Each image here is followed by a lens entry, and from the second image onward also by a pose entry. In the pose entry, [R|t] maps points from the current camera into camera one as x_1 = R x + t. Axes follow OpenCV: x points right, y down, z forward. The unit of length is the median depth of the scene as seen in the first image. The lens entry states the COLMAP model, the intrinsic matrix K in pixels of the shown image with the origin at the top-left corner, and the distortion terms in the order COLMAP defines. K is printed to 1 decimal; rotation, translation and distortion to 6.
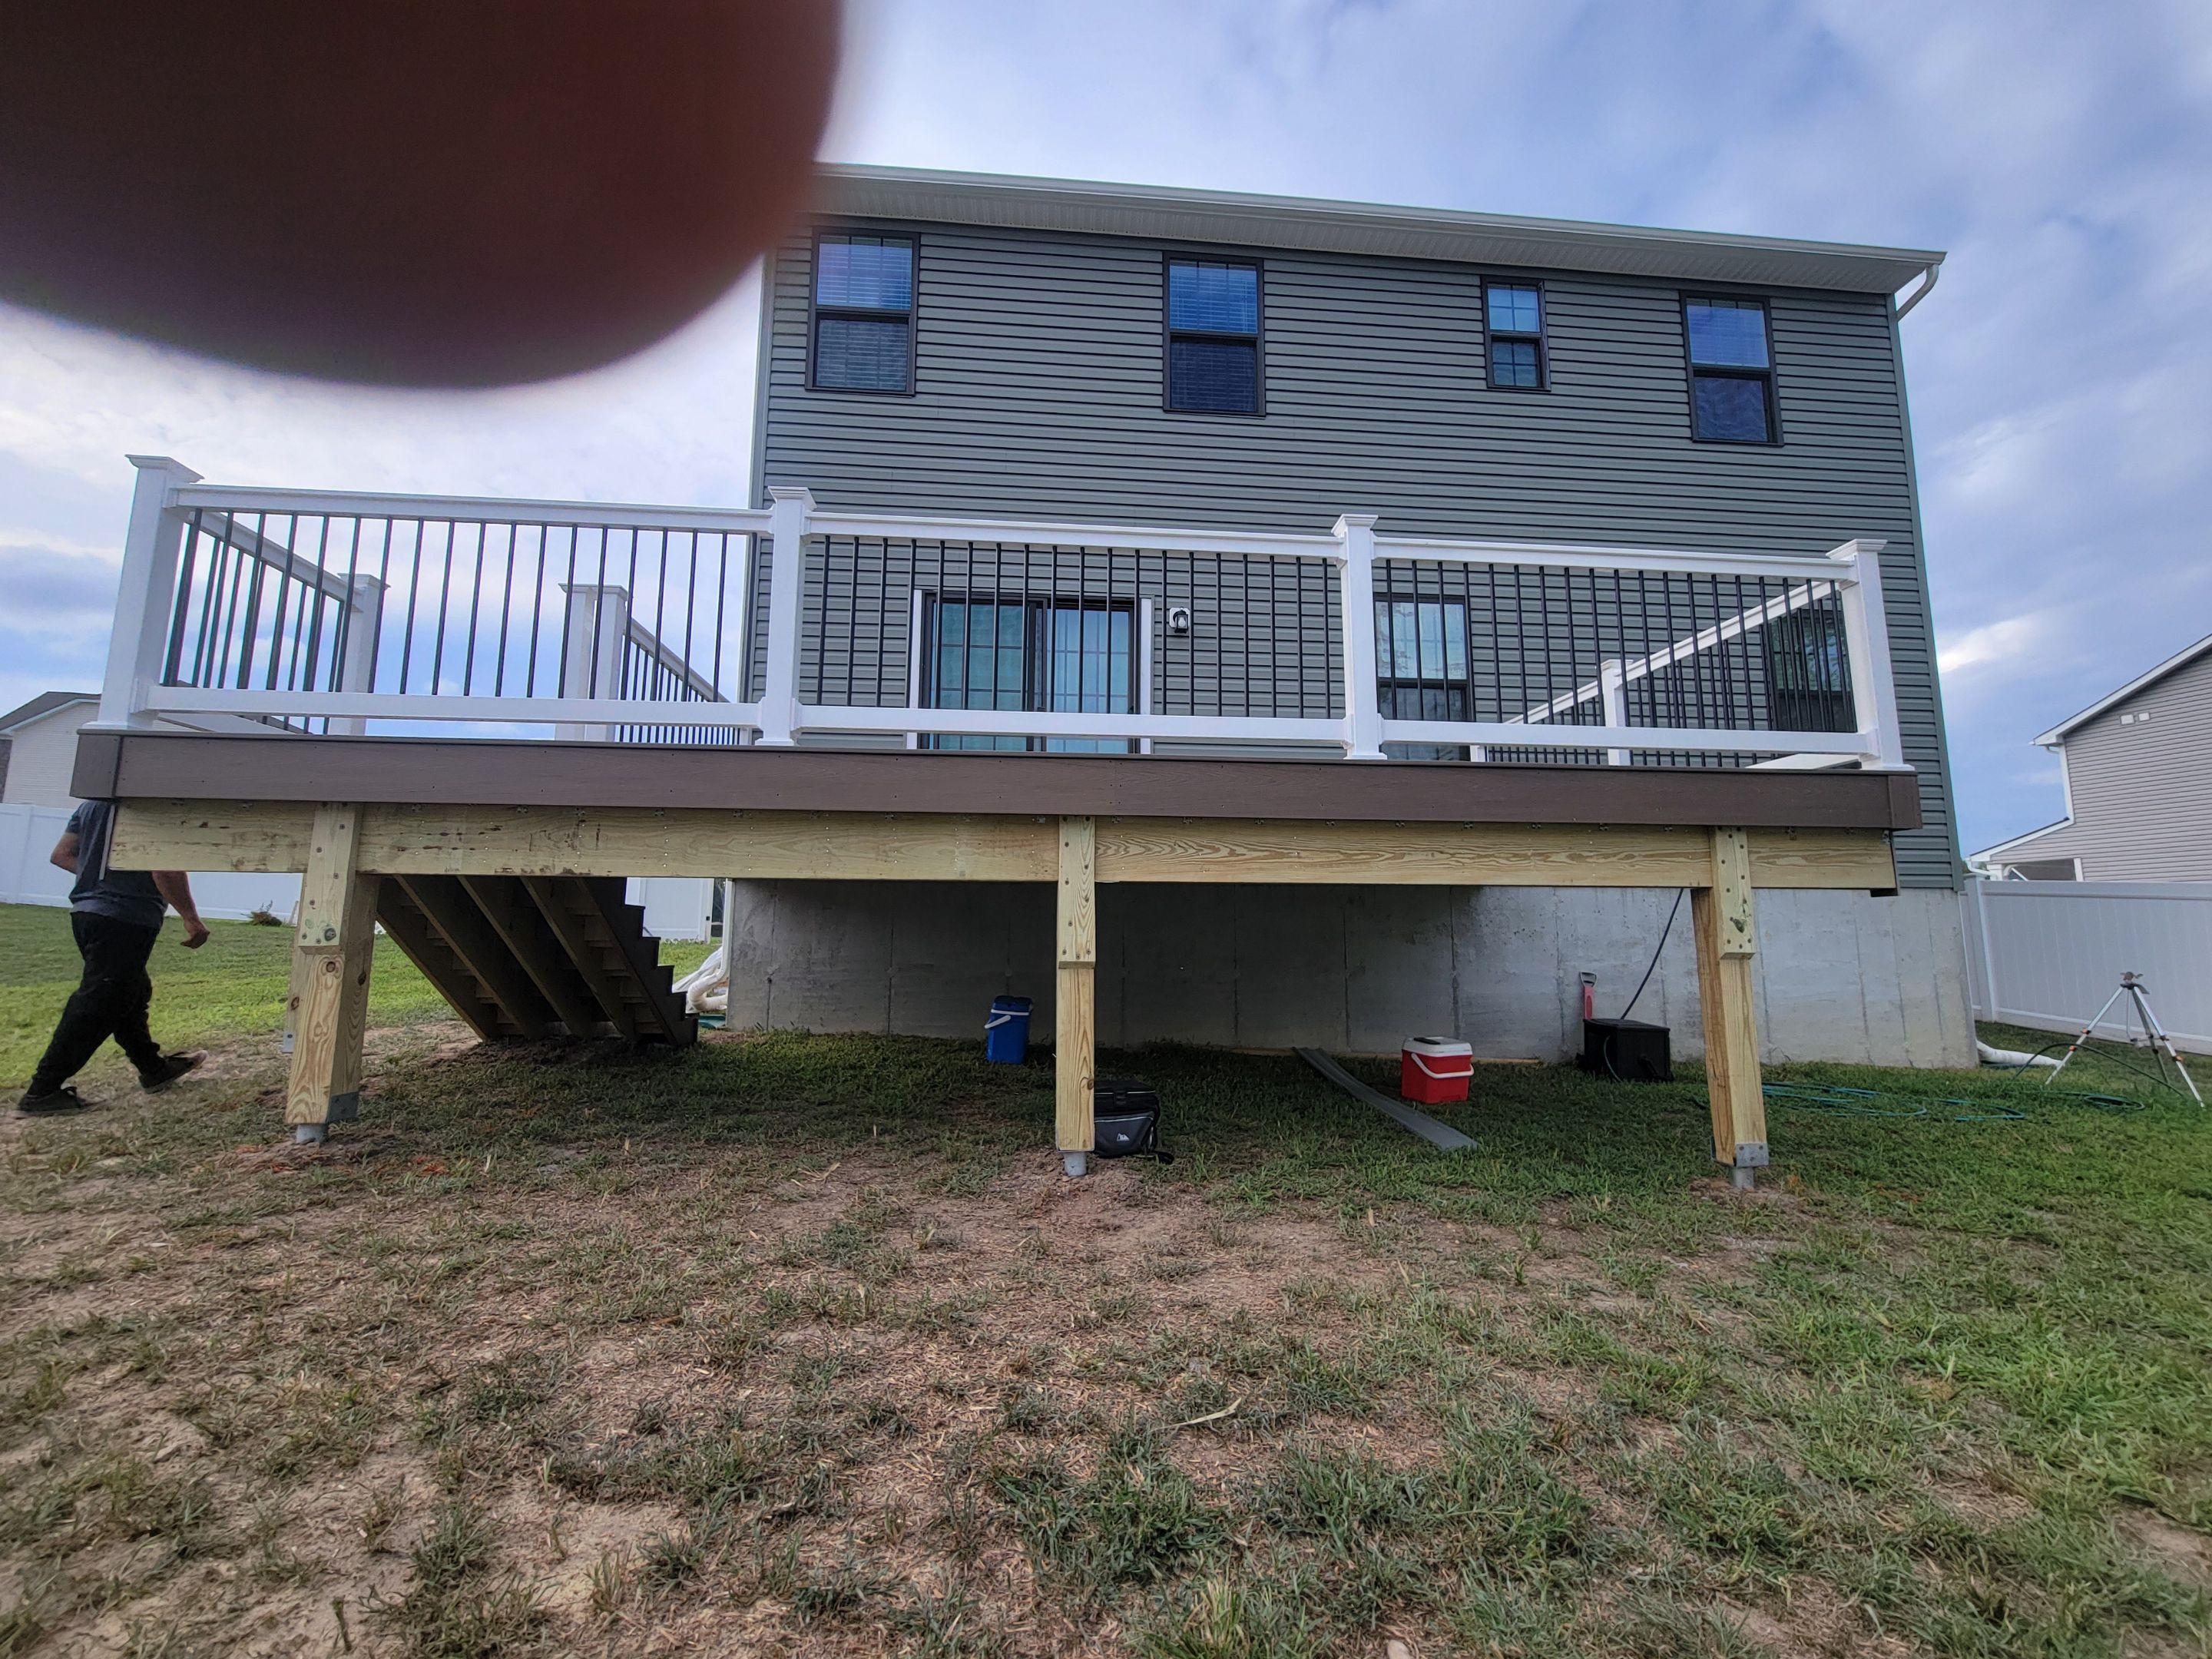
lens RADIAL K [[902.6, 0, 1110.8], [0, 902.6, 811.9], [0, 0, 1]] dist [-0.006570, 0.001936]
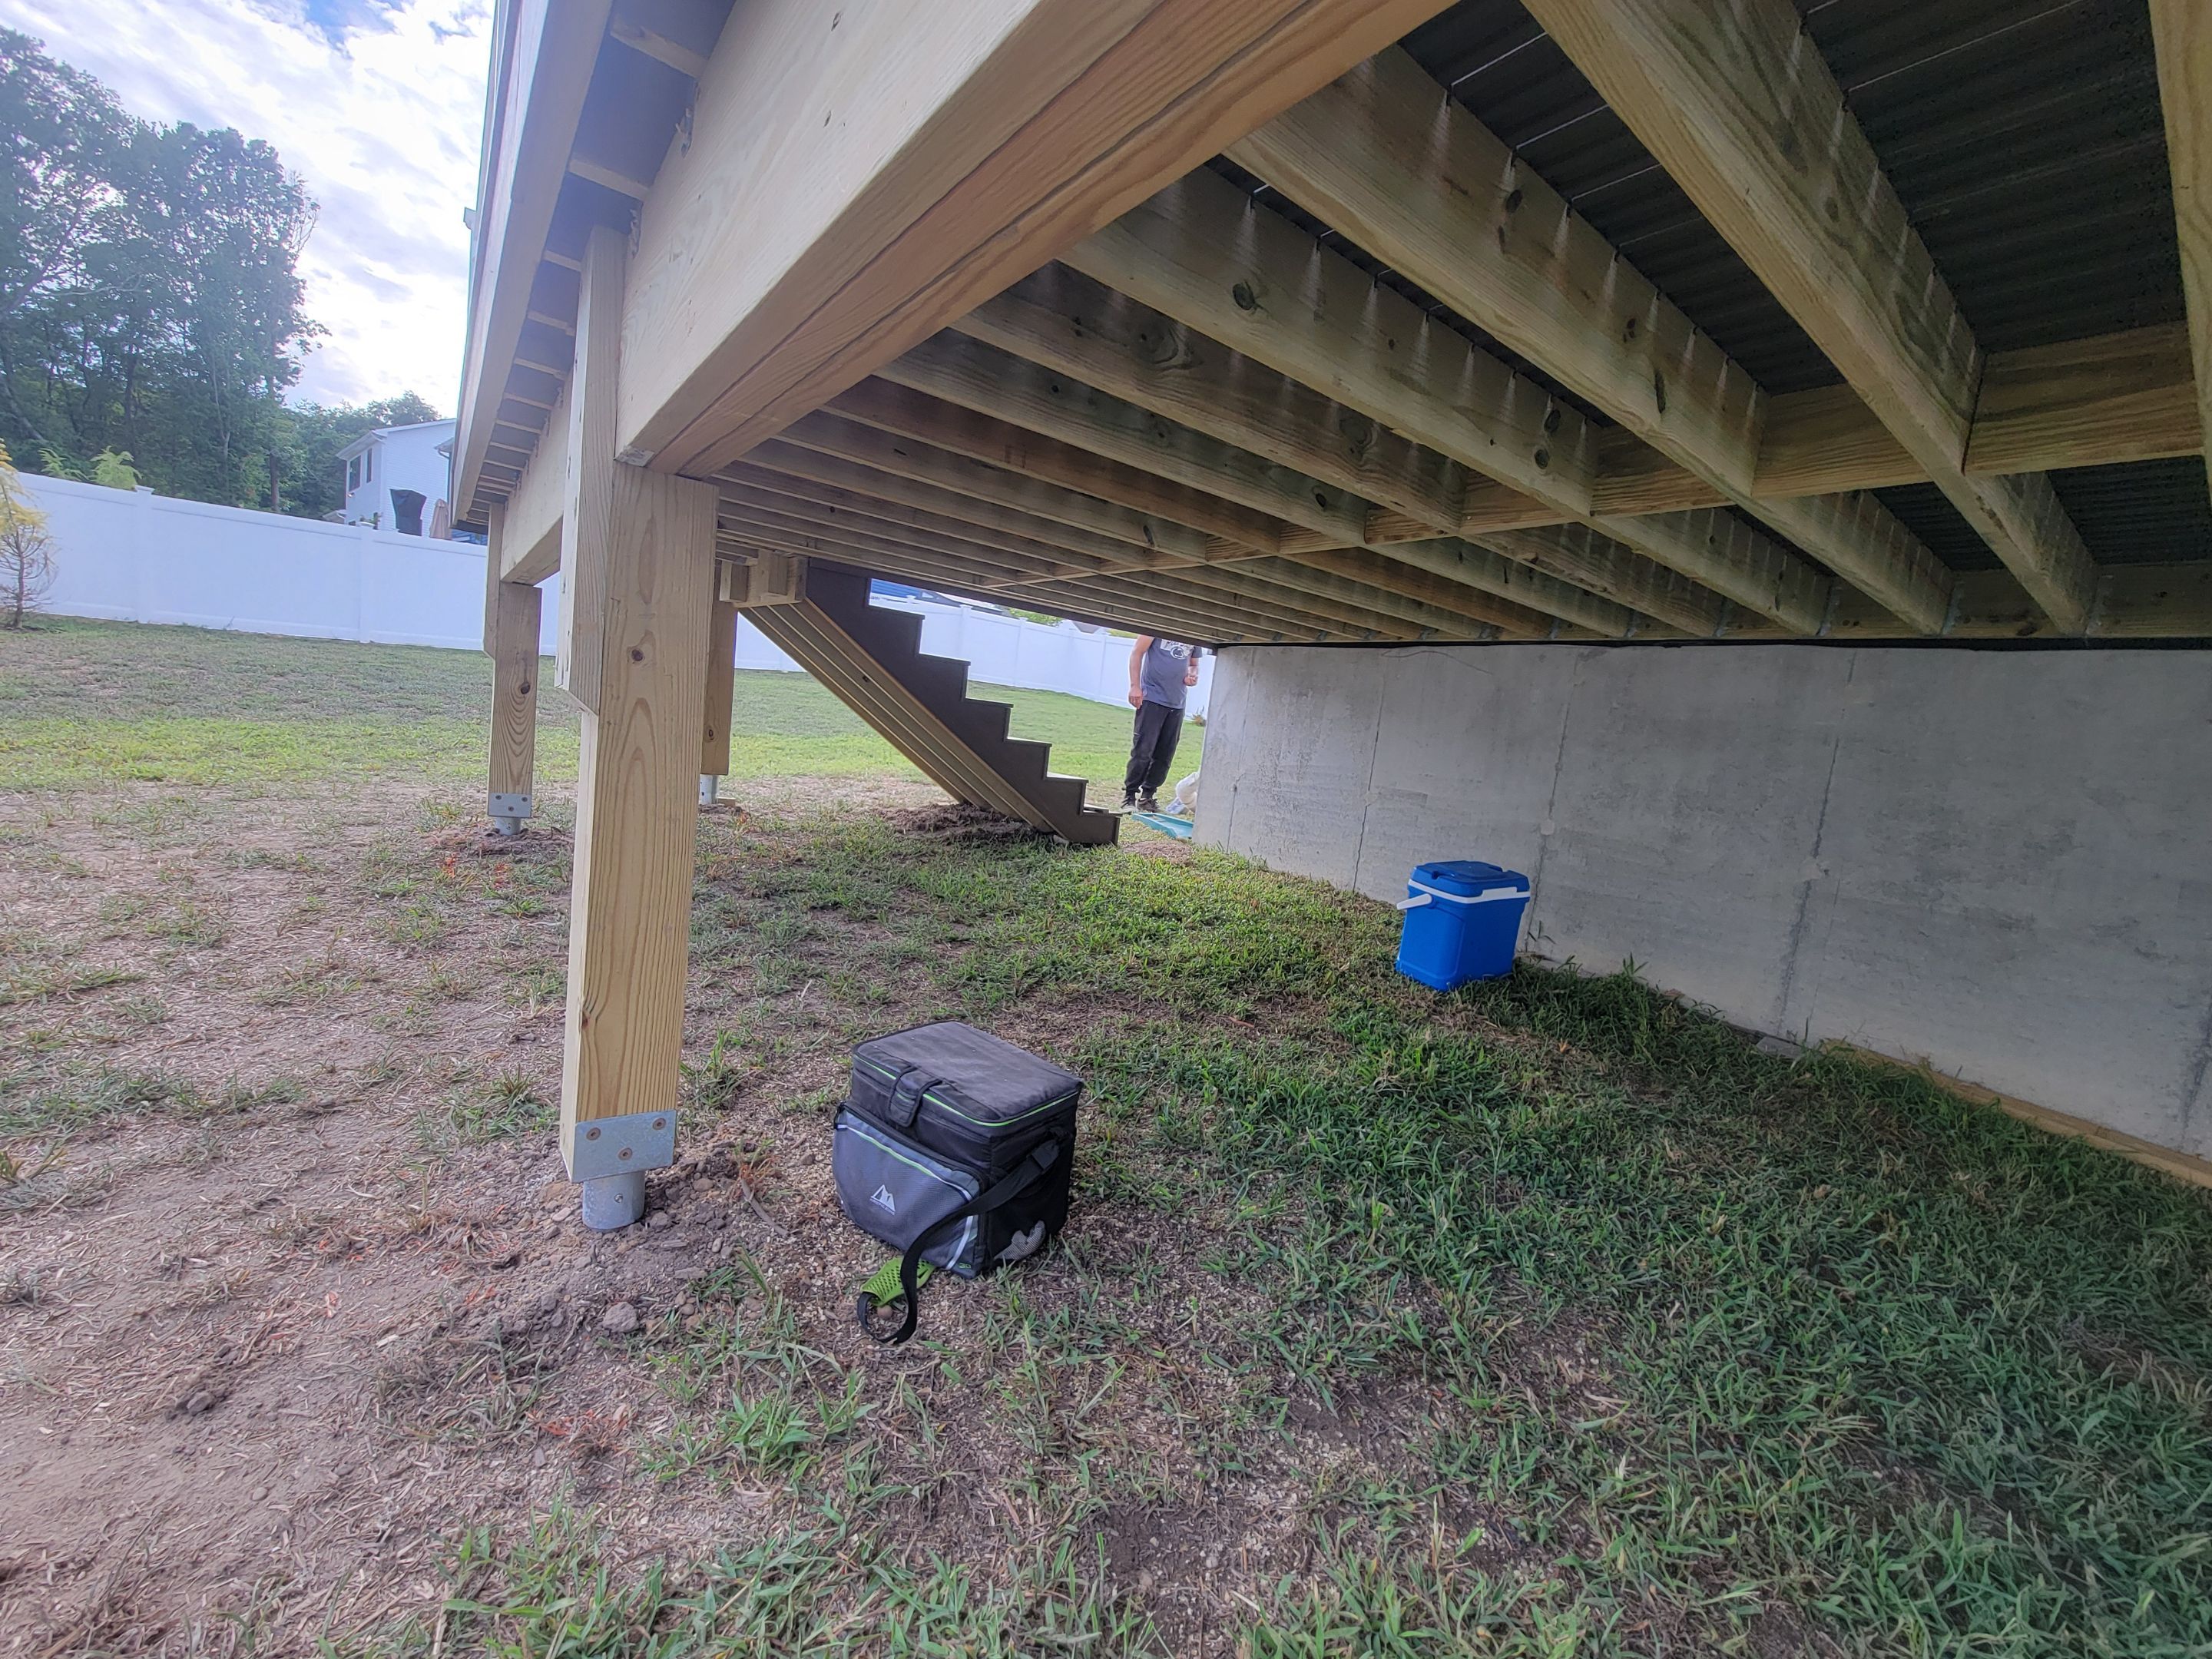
lens RADIAL K [[902.6, 0, 1096.9], [0, 902.6, 835.2], [0, 0, 1]] dist [-0.006570, 0.001936]
pose [[0.516625, 0.157582, -0.841586, 0.400675], [0.008274, 0.981953, 0.188944, 0.163887], [0.856172, -0.104576, 0.505997, 1.032428]]
